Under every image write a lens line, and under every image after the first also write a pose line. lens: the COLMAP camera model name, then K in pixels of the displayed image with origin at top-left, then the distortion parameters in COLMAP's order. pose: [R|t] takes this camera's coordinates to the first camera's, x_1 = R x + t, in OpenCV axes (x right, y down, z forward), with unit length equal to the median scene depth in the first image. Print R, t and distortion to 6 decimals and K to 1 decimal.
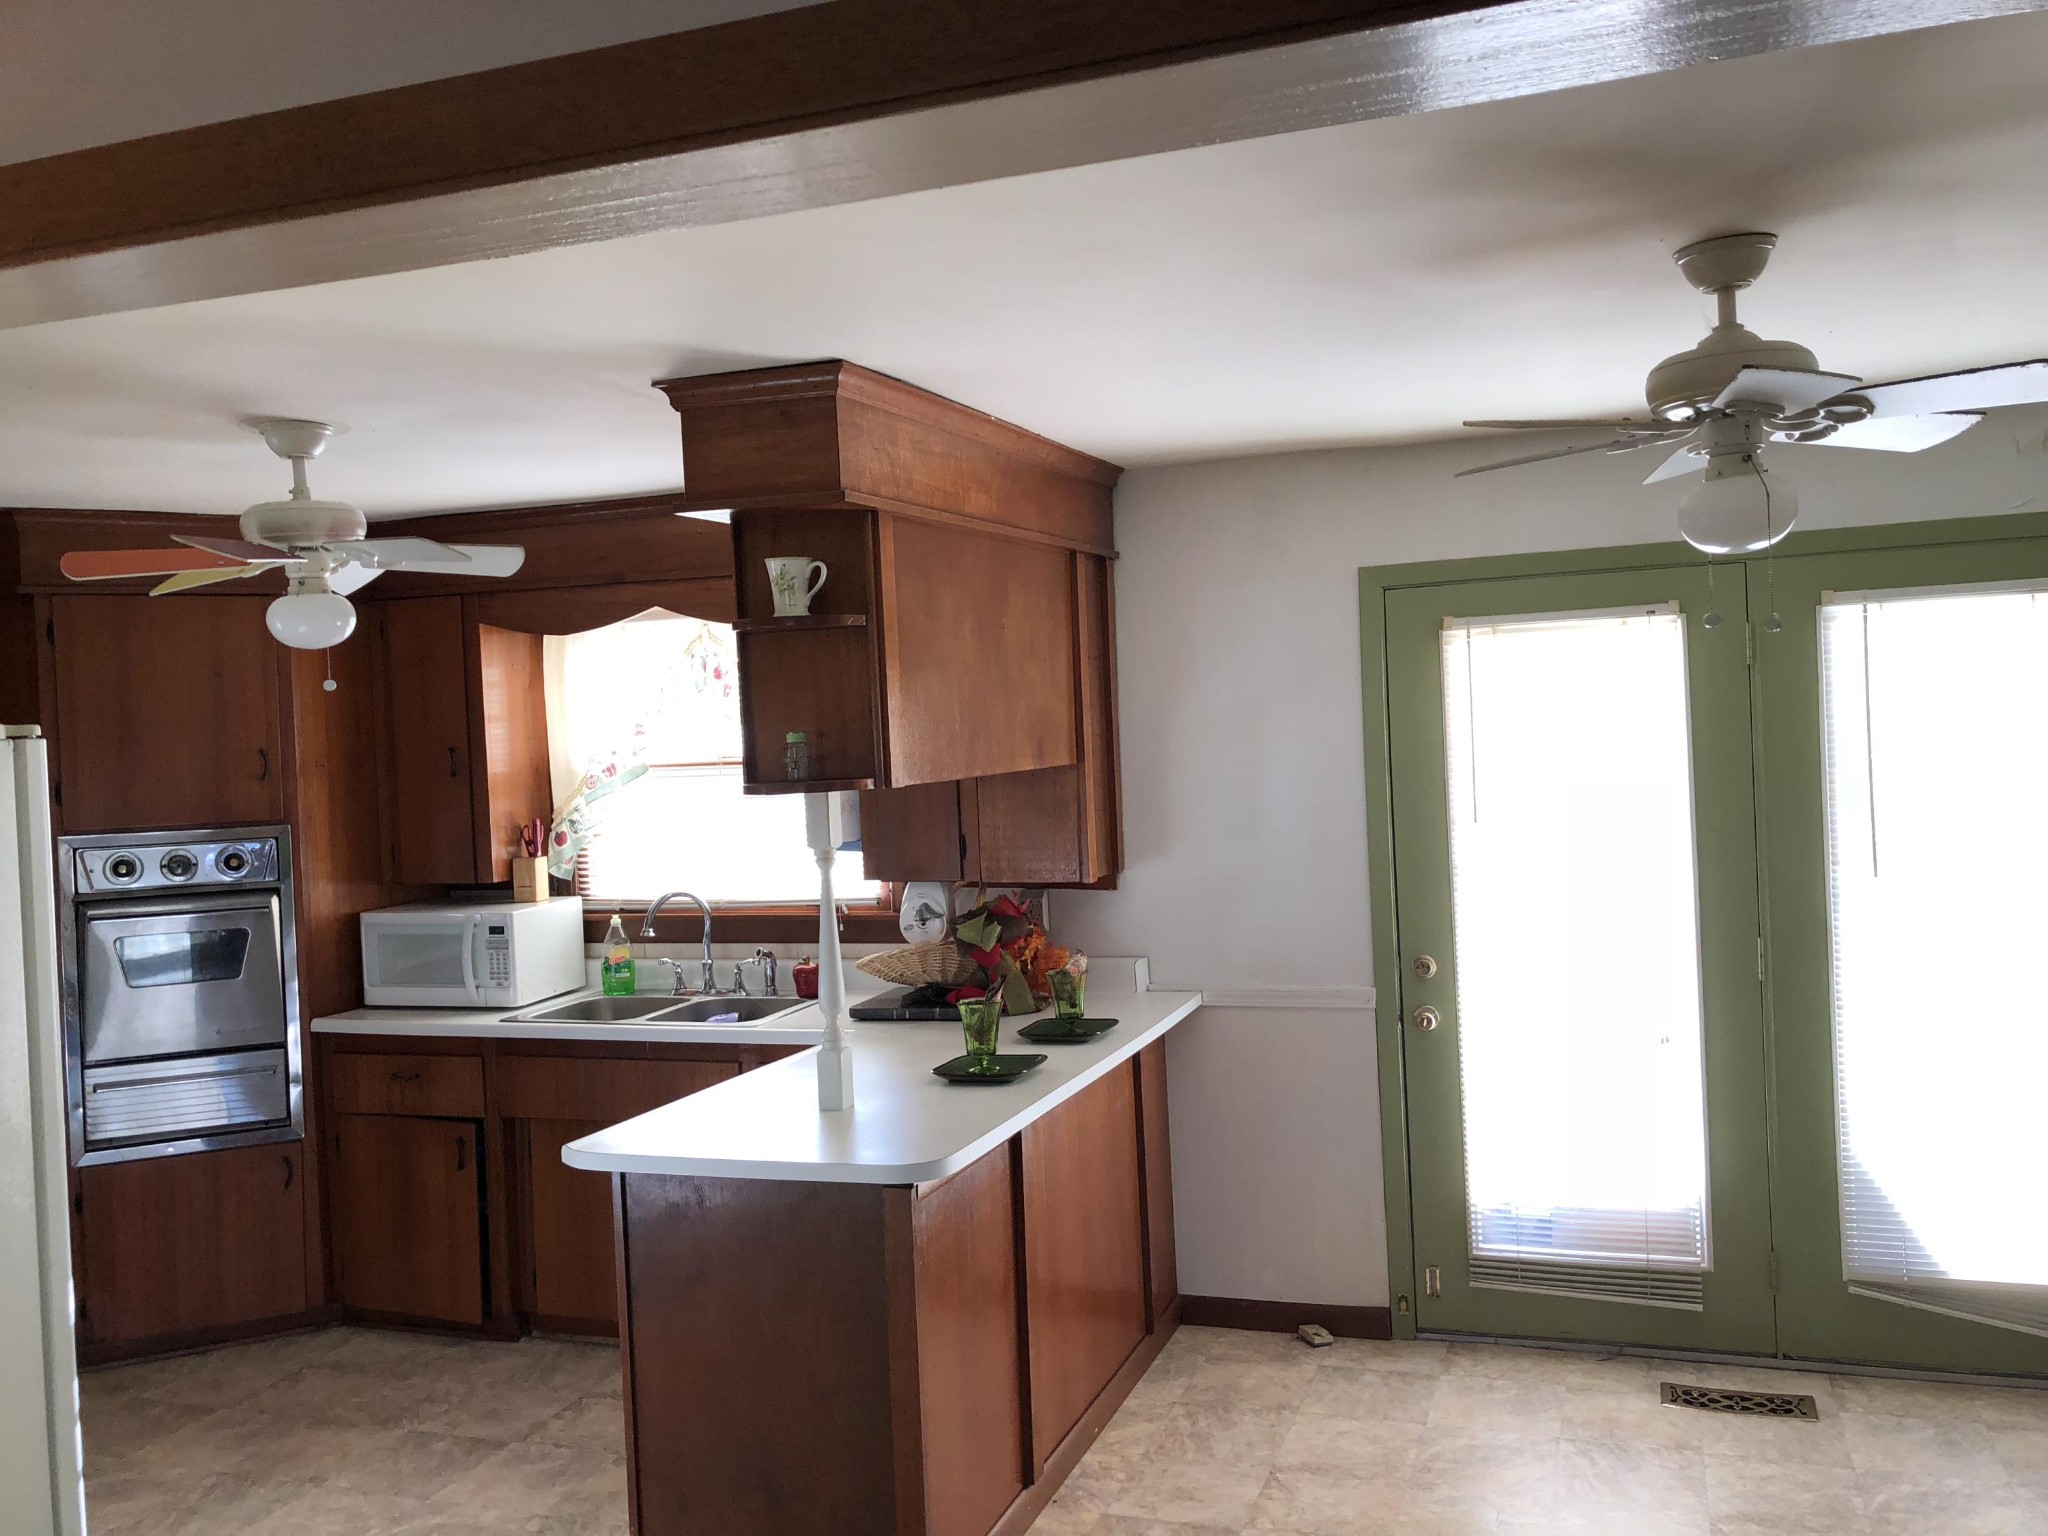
lens RADIAL K [[1707.1, 0, 1024.0], [0, 1707.1, 768.0], [0, 0, 1]] dist [-0.007365, 0.004521]
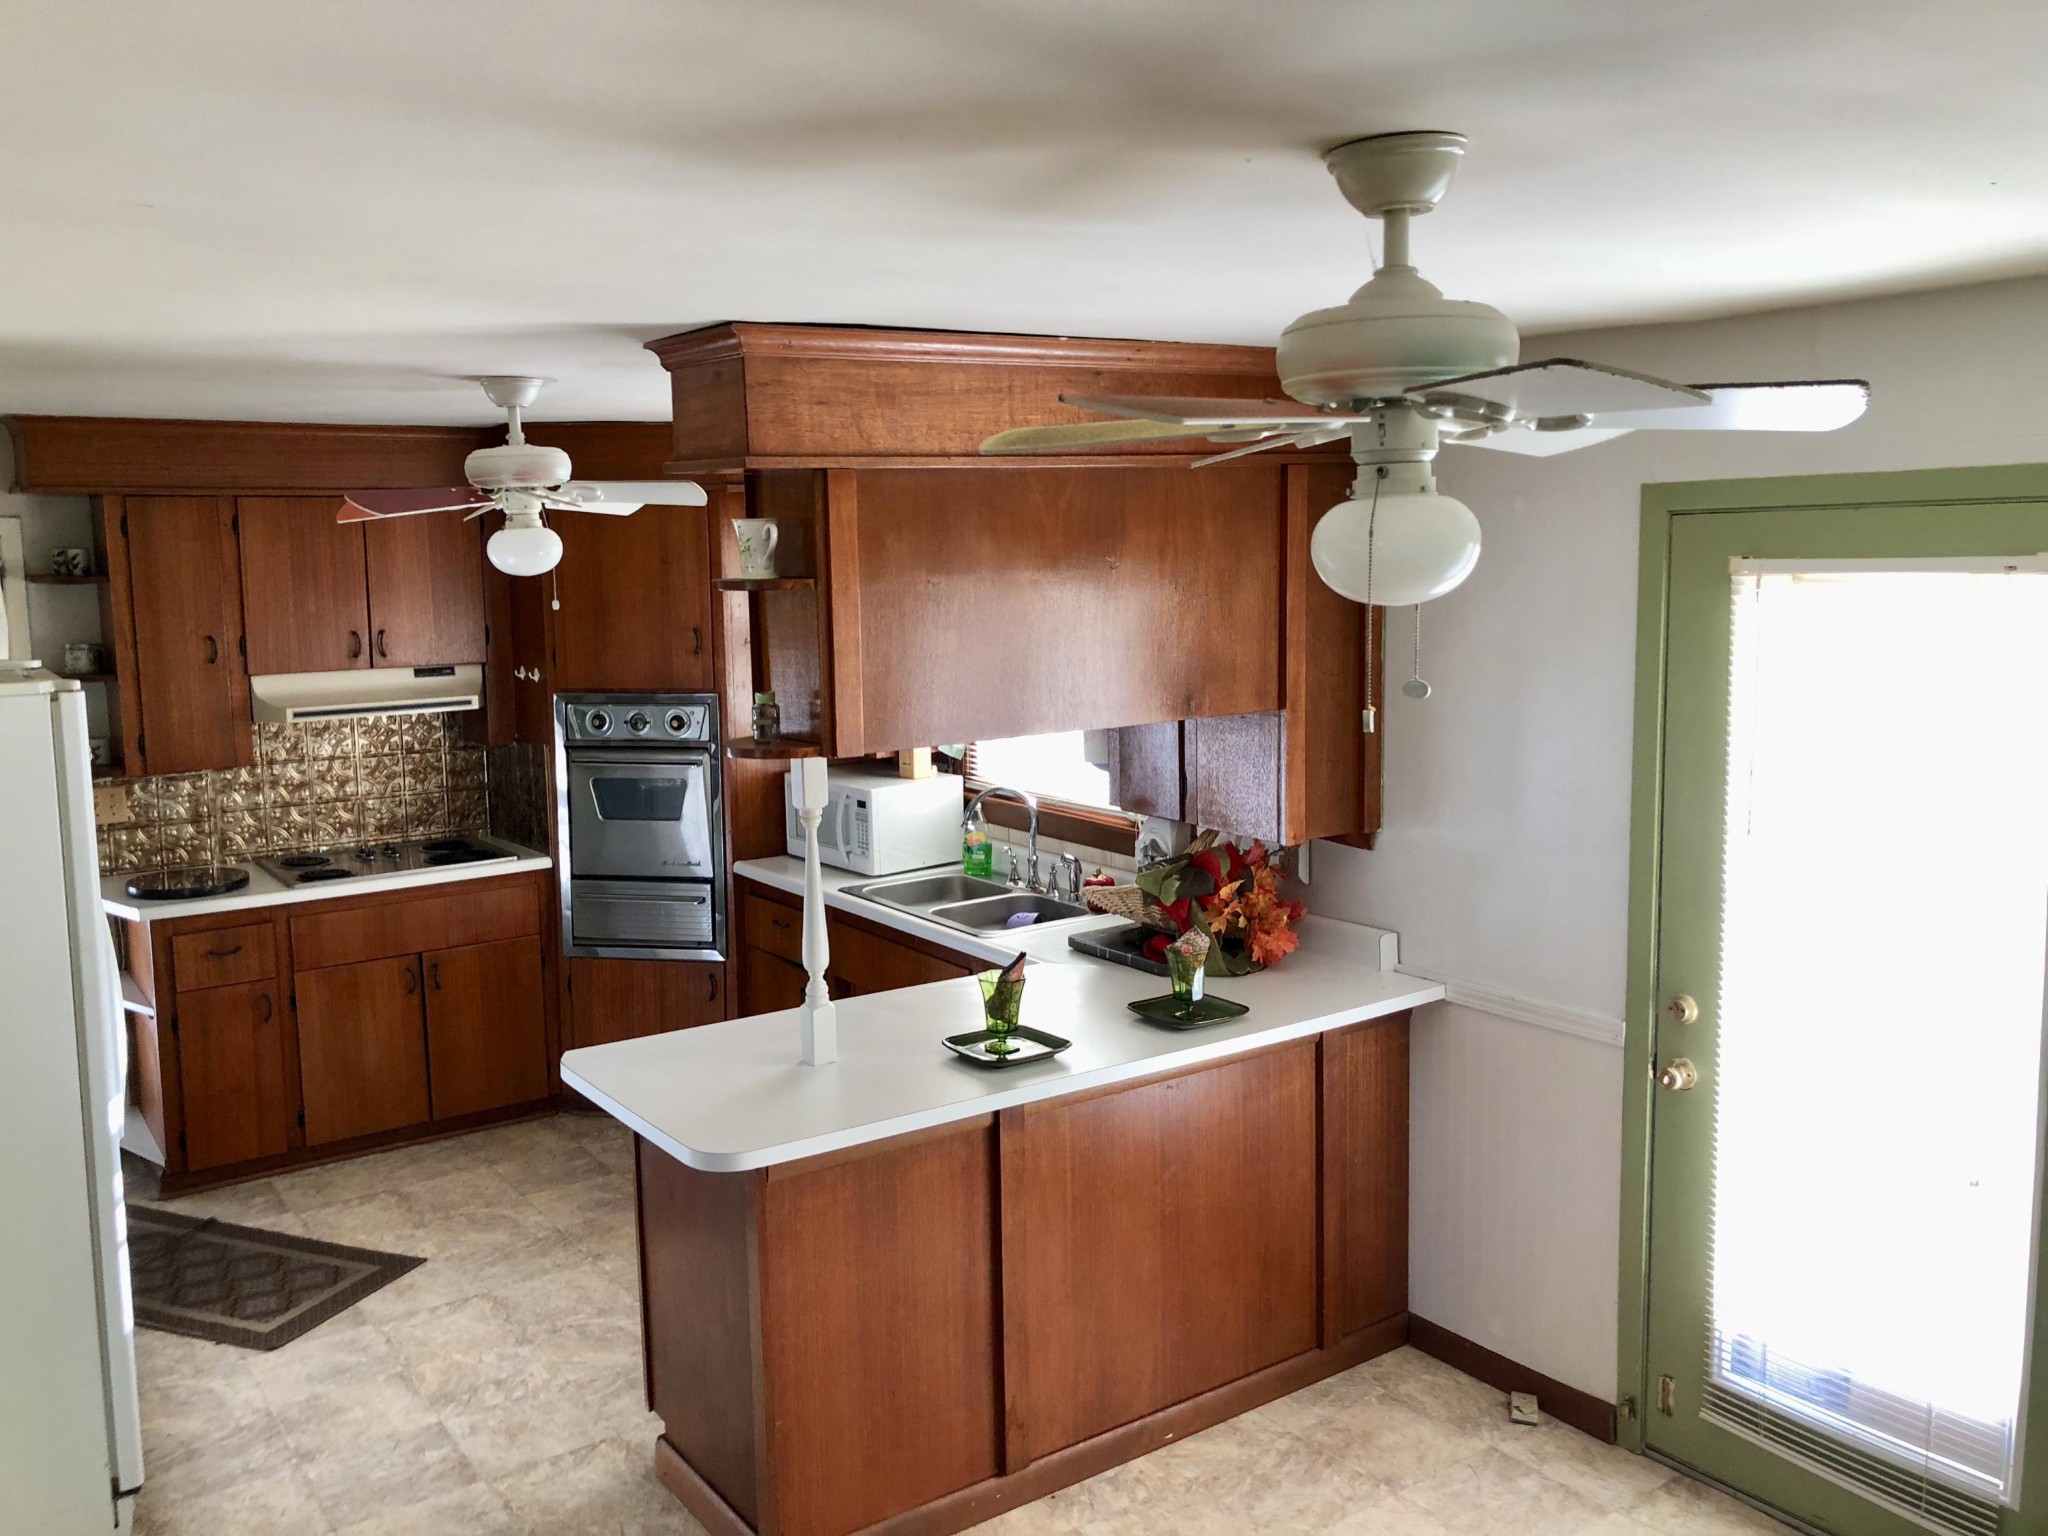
lens RADIAL K [[1667.9, 0, 1025.8], [0, 1667.9, 749.3], [0, 0, 1]] dist [0.081716, -0.125755]
pose [[0.810122, 0.102048, -0.577311, 0.426314], [-0.027870, 0.990324, 0.135945, -0.096112], [0.585598, -0.094043, 0.805128, 0.222909]]
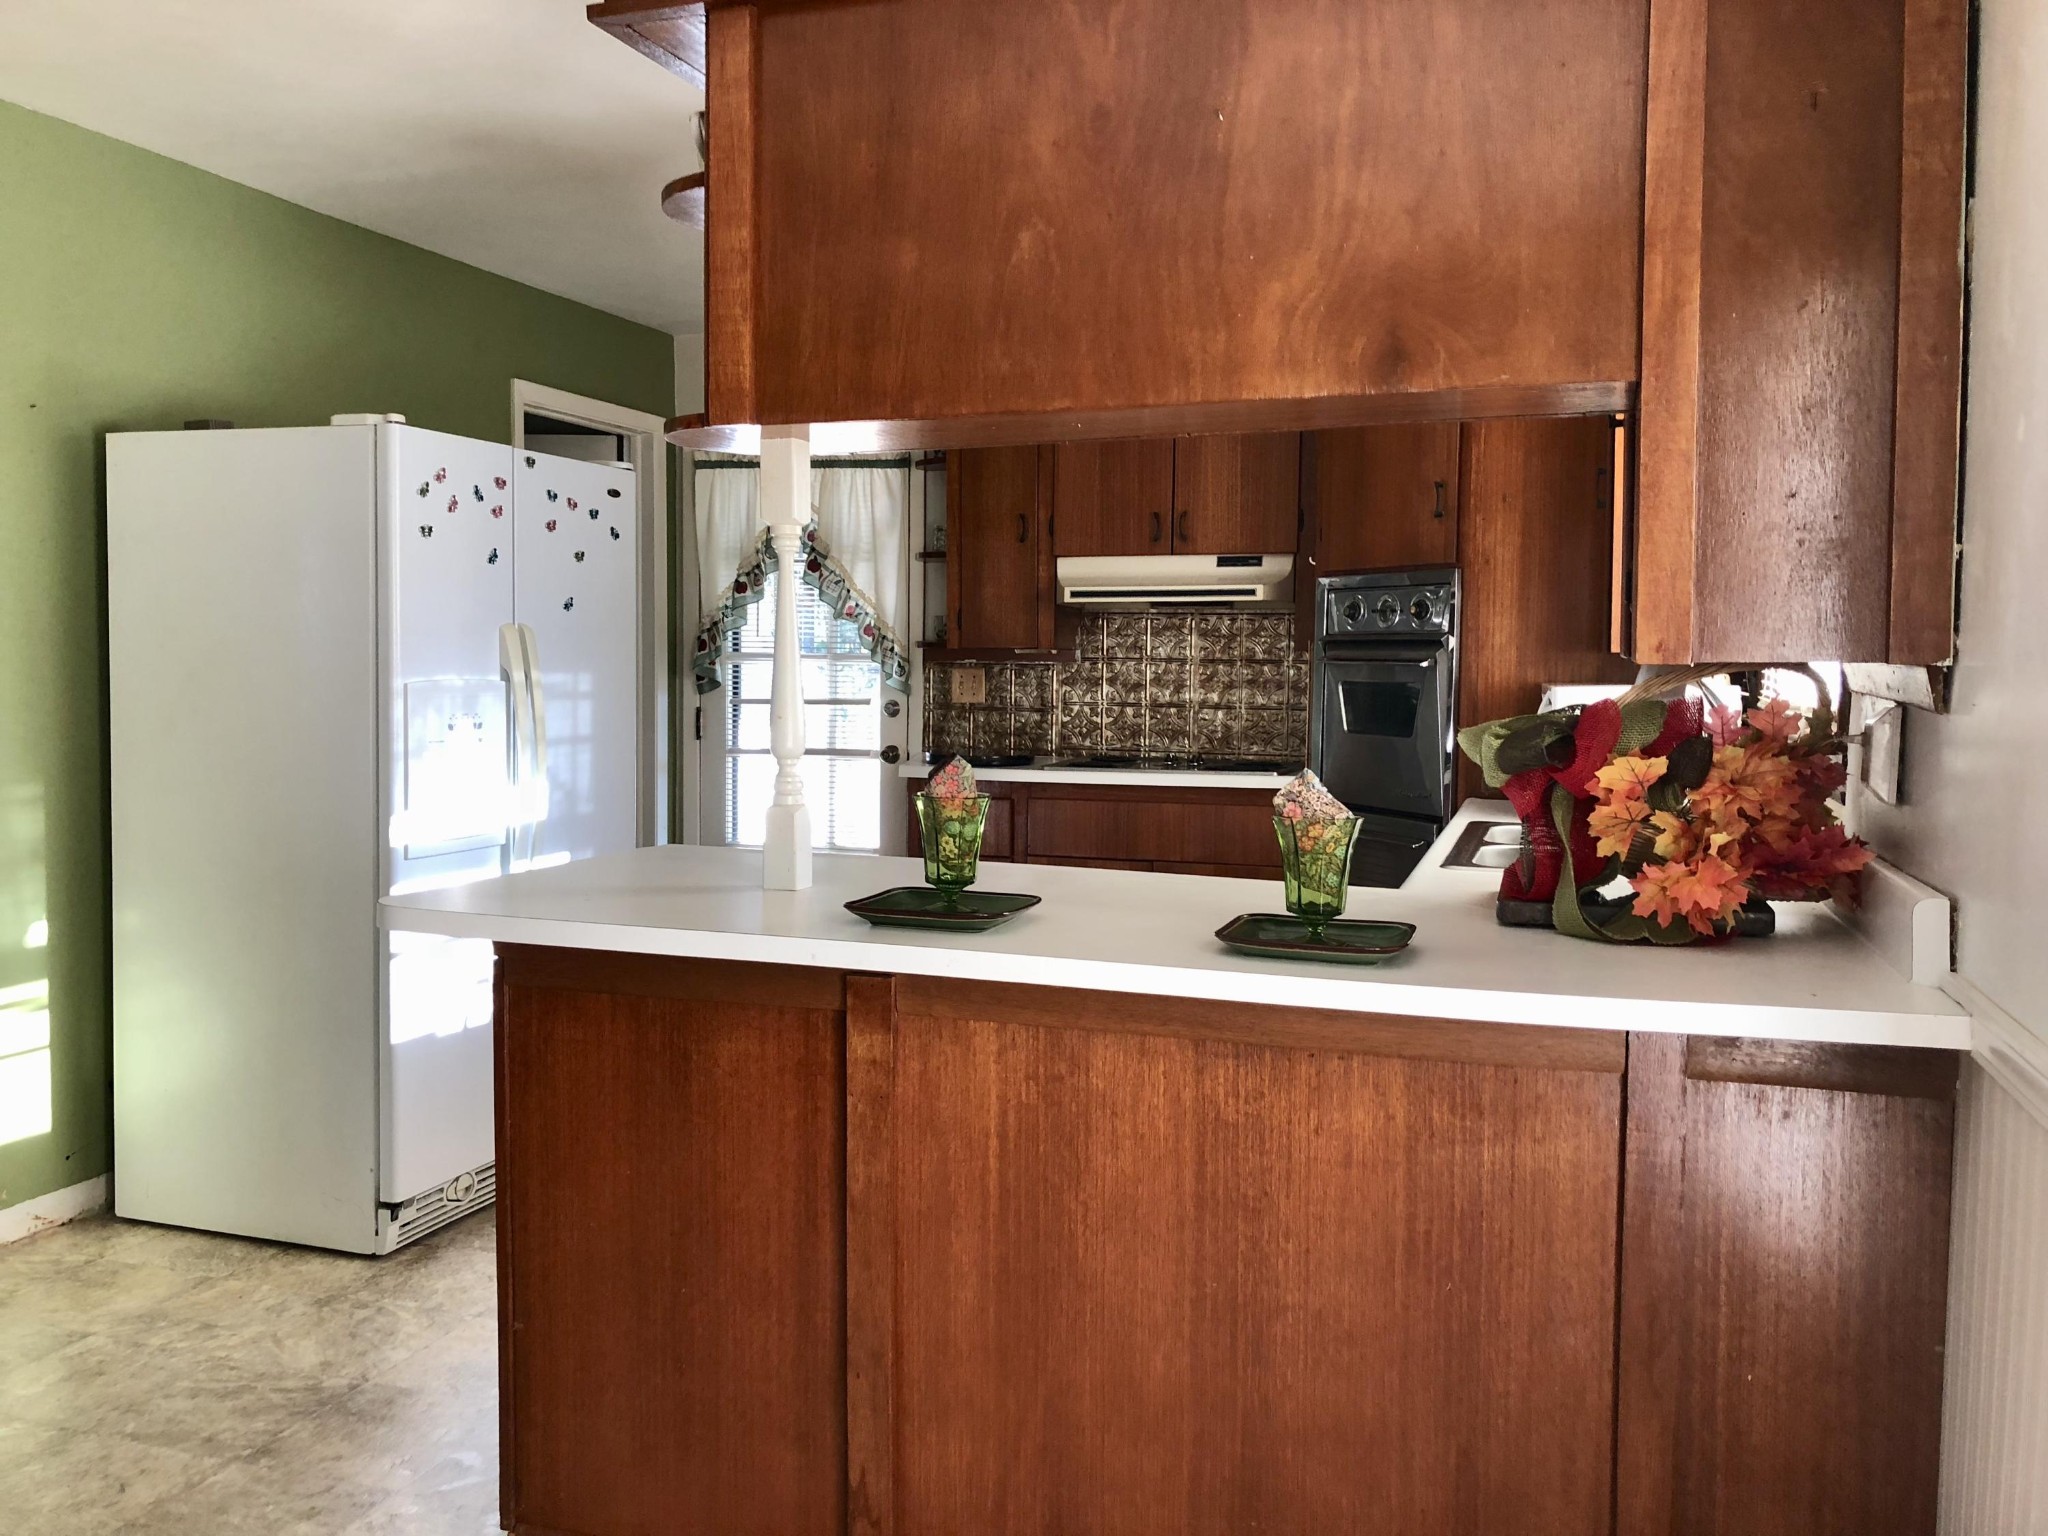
lens RADIAL K [[1667.9, 0, 1025.8], [0, 1667.9, 749.3], [0, 0, 1]] dist [0.081716, -0.125755]
pose [[0.014501, 0.097934, -0.995087, 0.459900], [-0.021193, 0.994998, 0.097616, 0.053996], [0.999670, 0.019674, 0.016504, 0.845580]]
